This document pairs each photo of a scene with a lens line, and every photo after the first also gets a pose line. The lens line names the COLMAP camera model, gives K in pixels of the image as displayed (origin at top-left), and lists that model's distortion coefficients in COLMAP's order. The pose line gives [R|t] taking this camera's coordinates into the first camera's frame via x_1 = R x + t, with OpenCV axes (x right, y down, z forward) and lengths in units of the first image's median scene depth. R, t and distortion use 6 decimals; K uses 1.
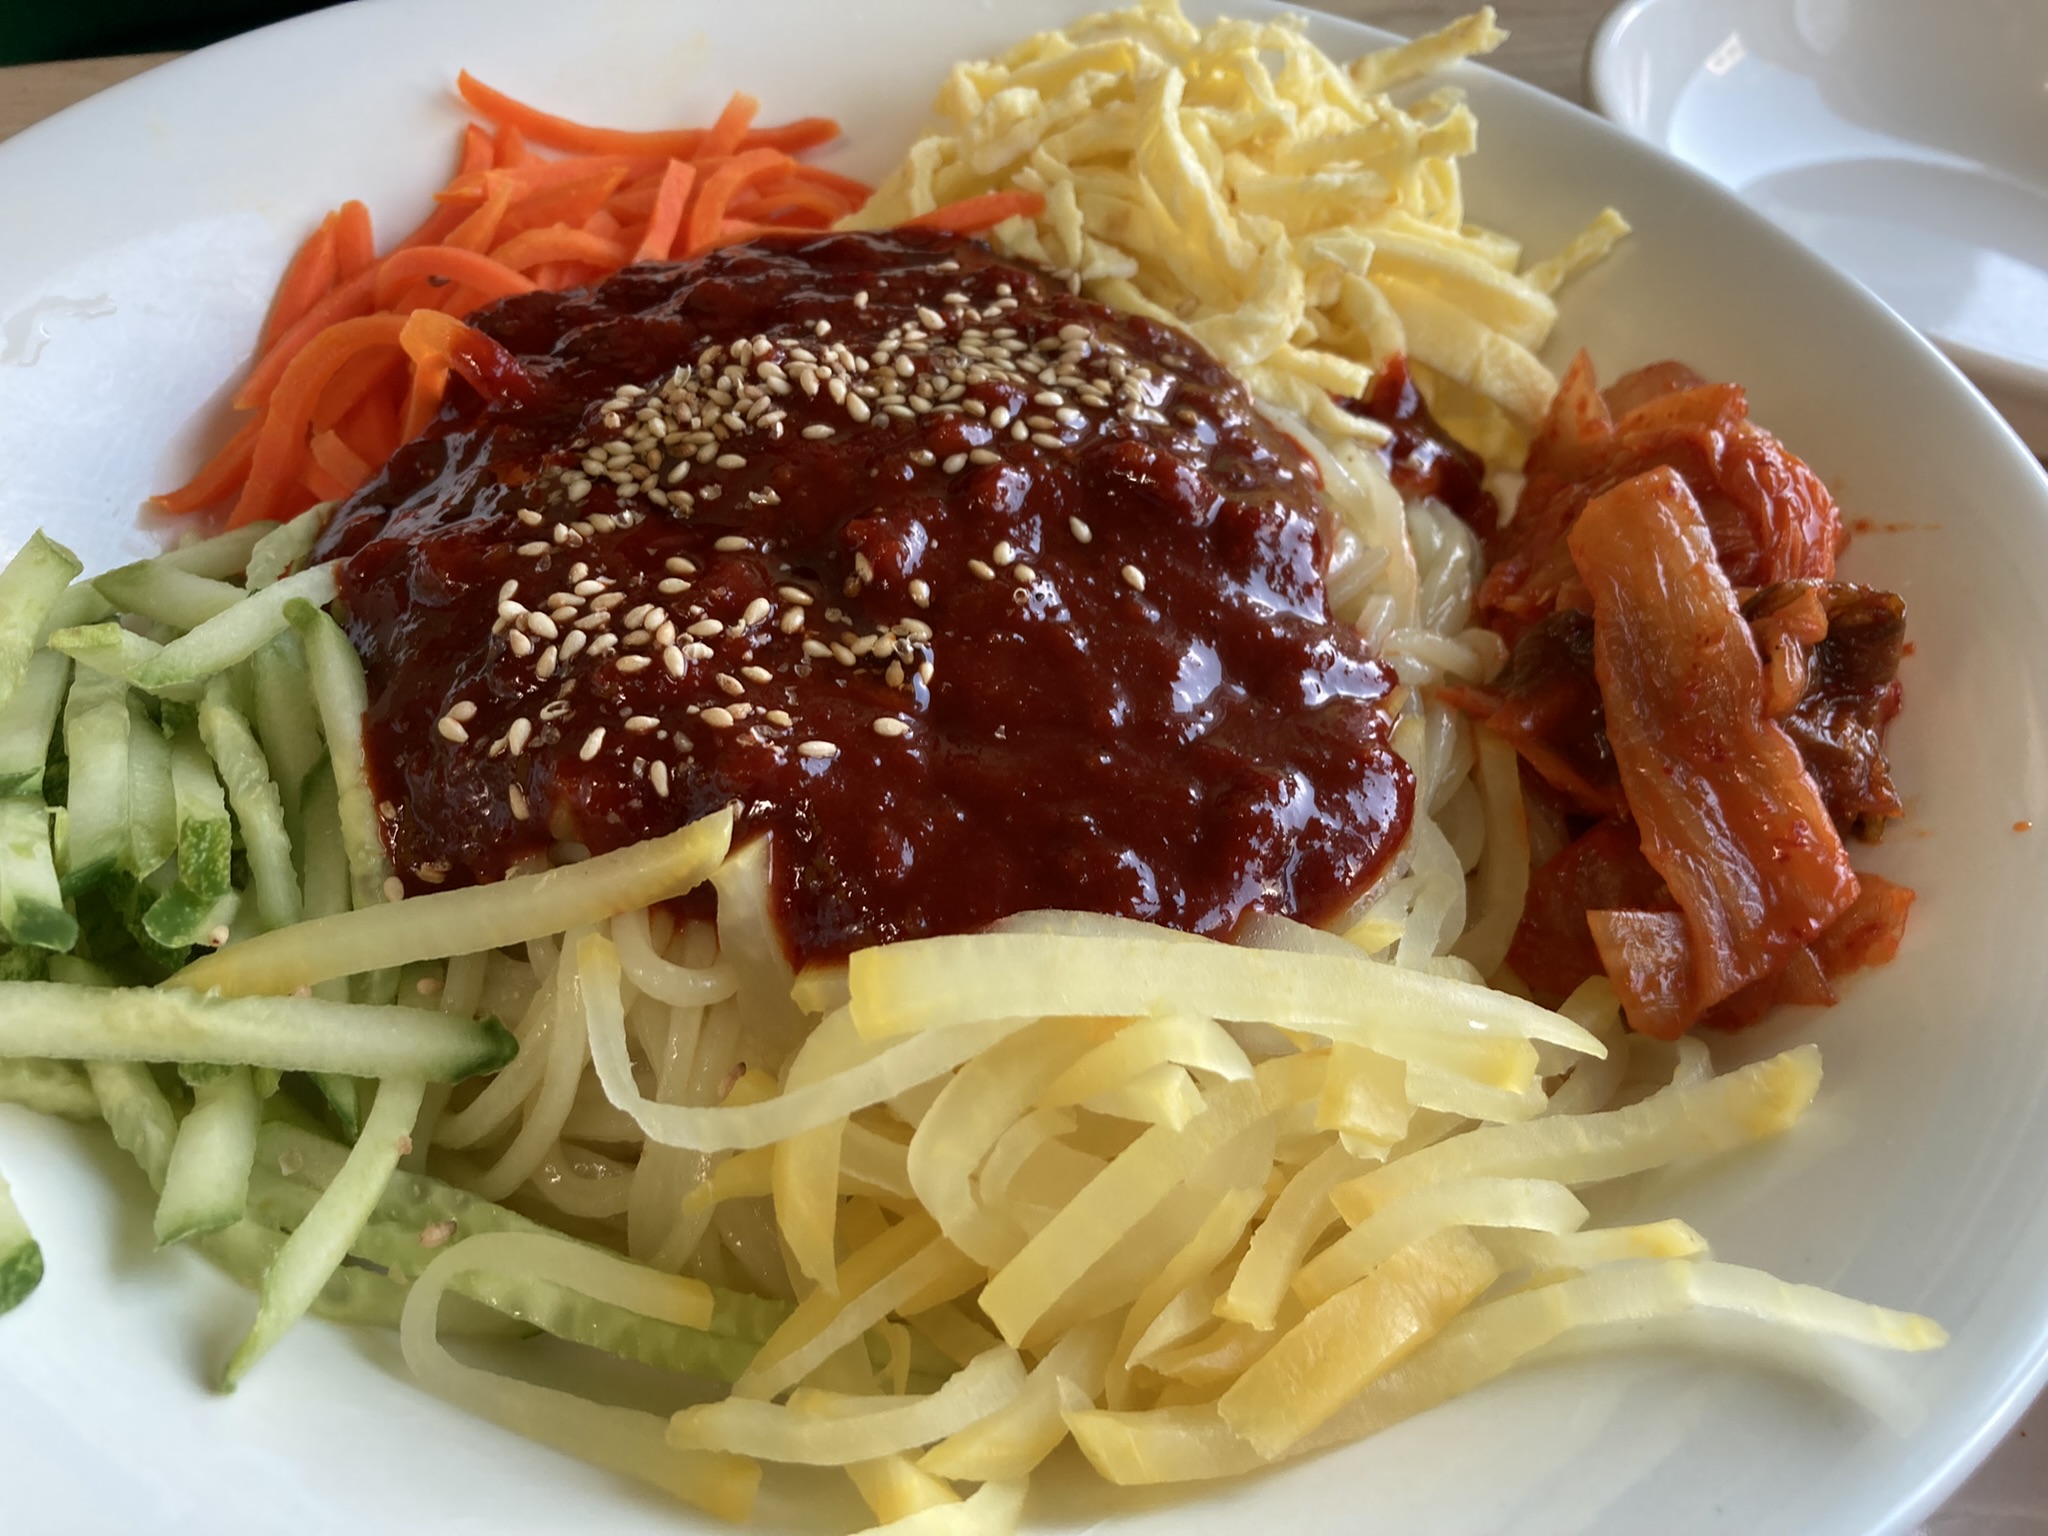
lens RADIAL K [[1736.1, 0, 1024.0], [0, 1736.1, 768.0], [0, 0, 1]] dist [0.117130, -0.358902]
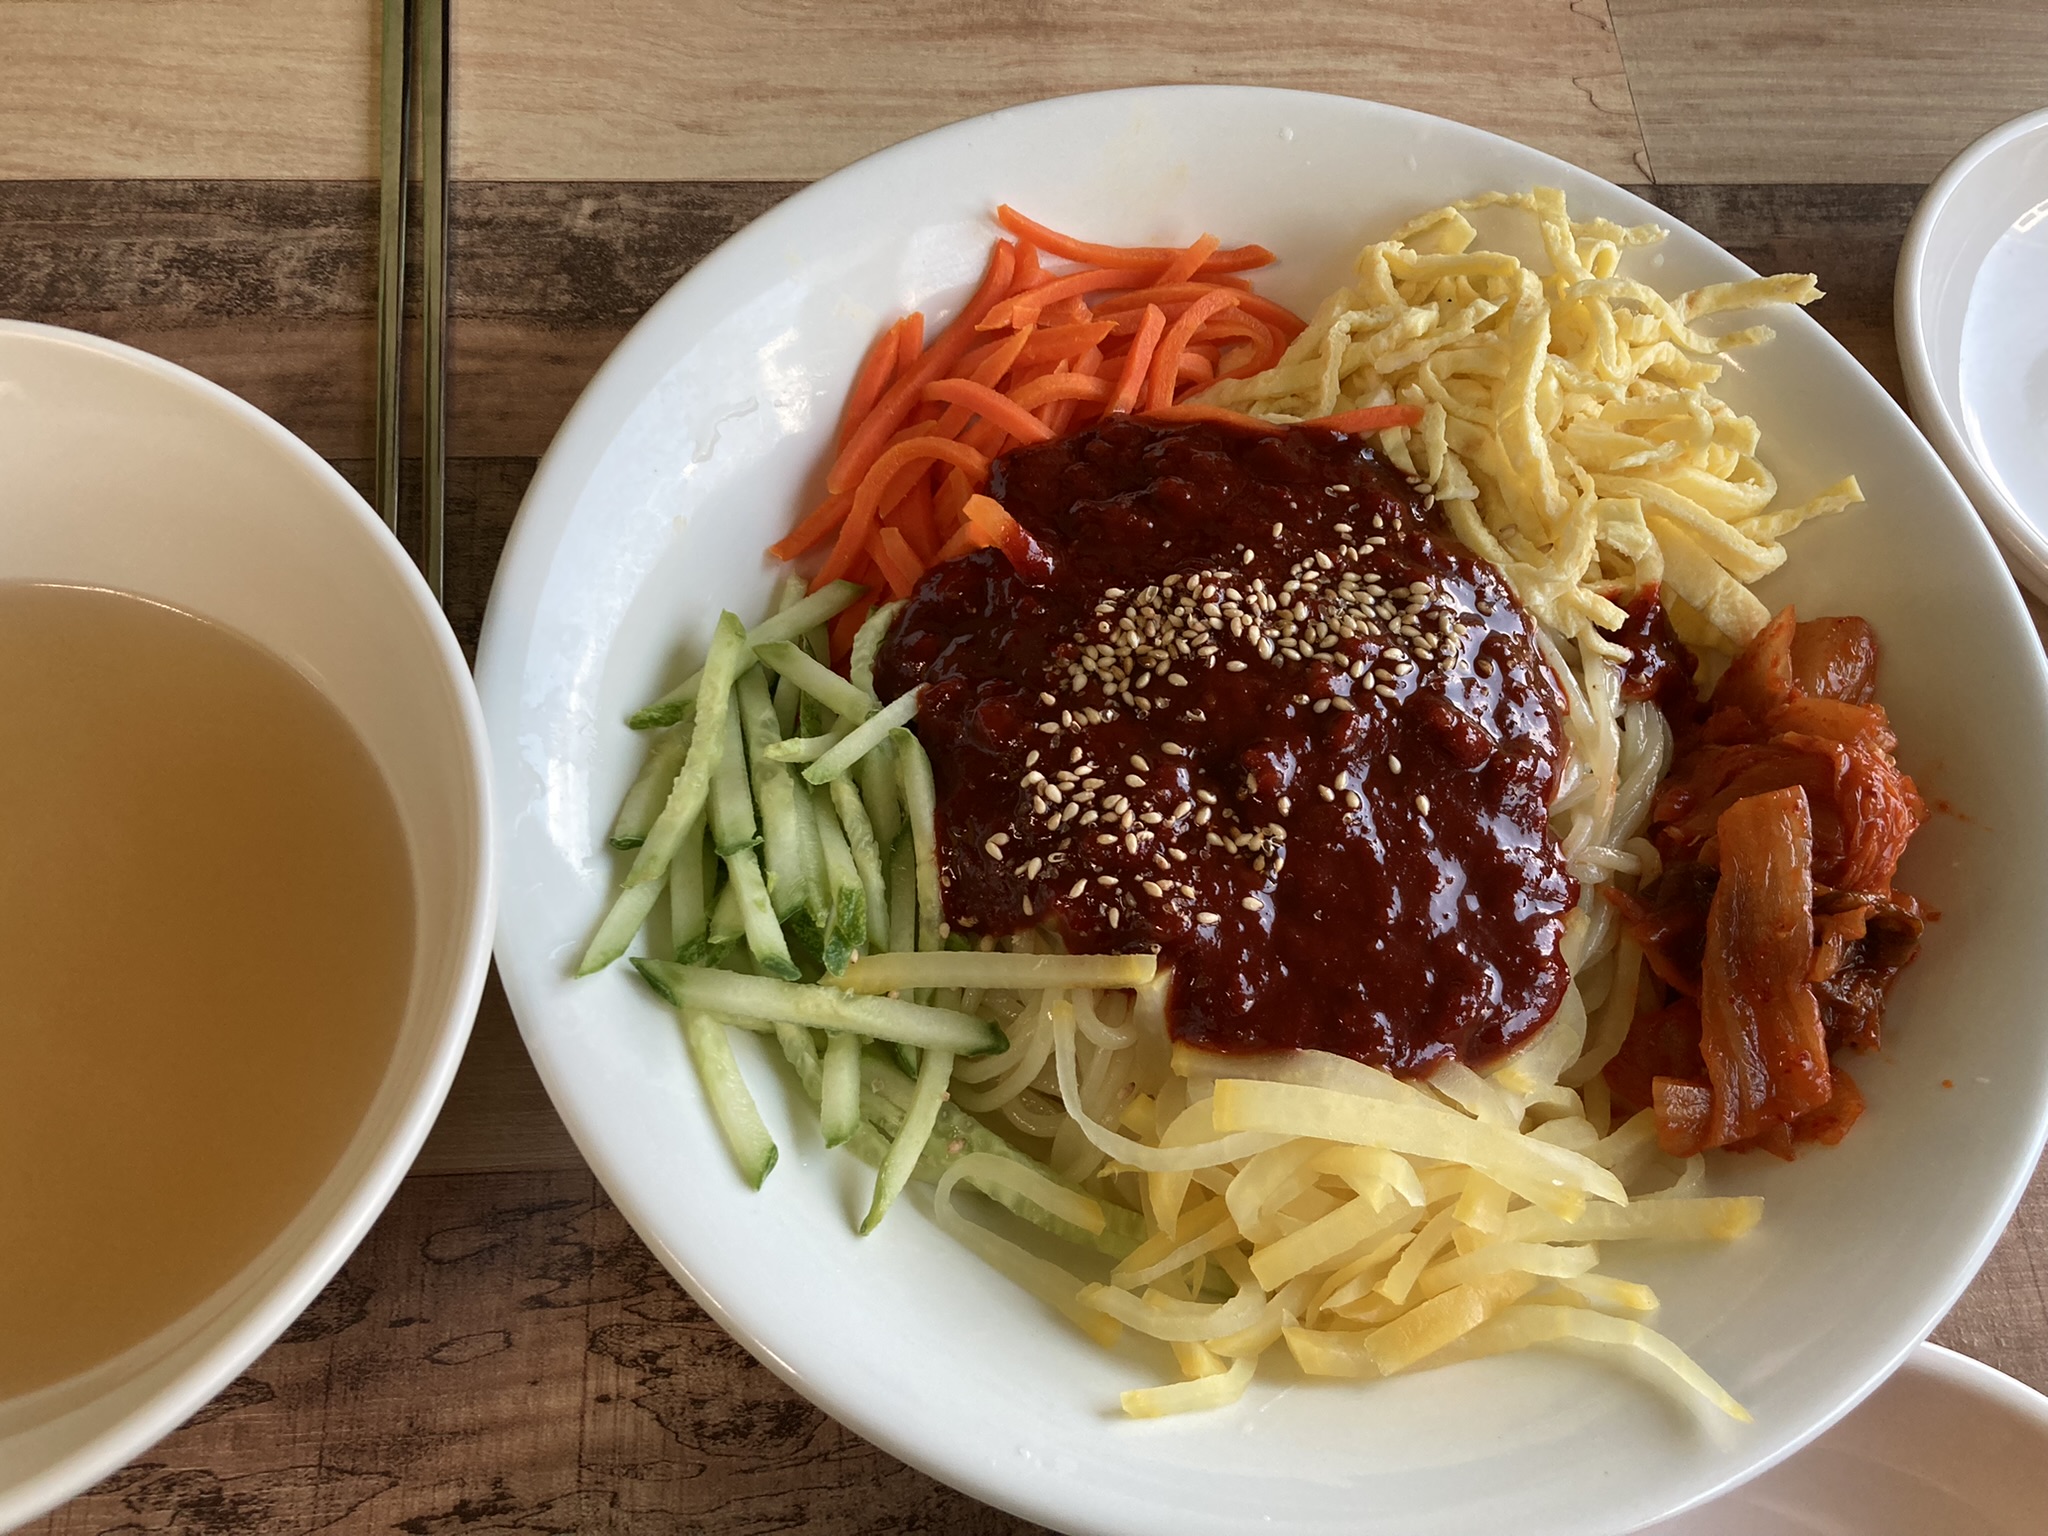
lens RADIAL K [[1736.1, 0, 1024.0], [0, 1736.1, 768.0], [0, 0, 1]] dist [0.117130, -0.358902]
pose [[0.977761, 0.197517, -0.070496, -0.182573], [-0.168338, 0.939640, 0.297891, -0.552743], [0.125079, -0.279399, 0.951993, -0.513305]]
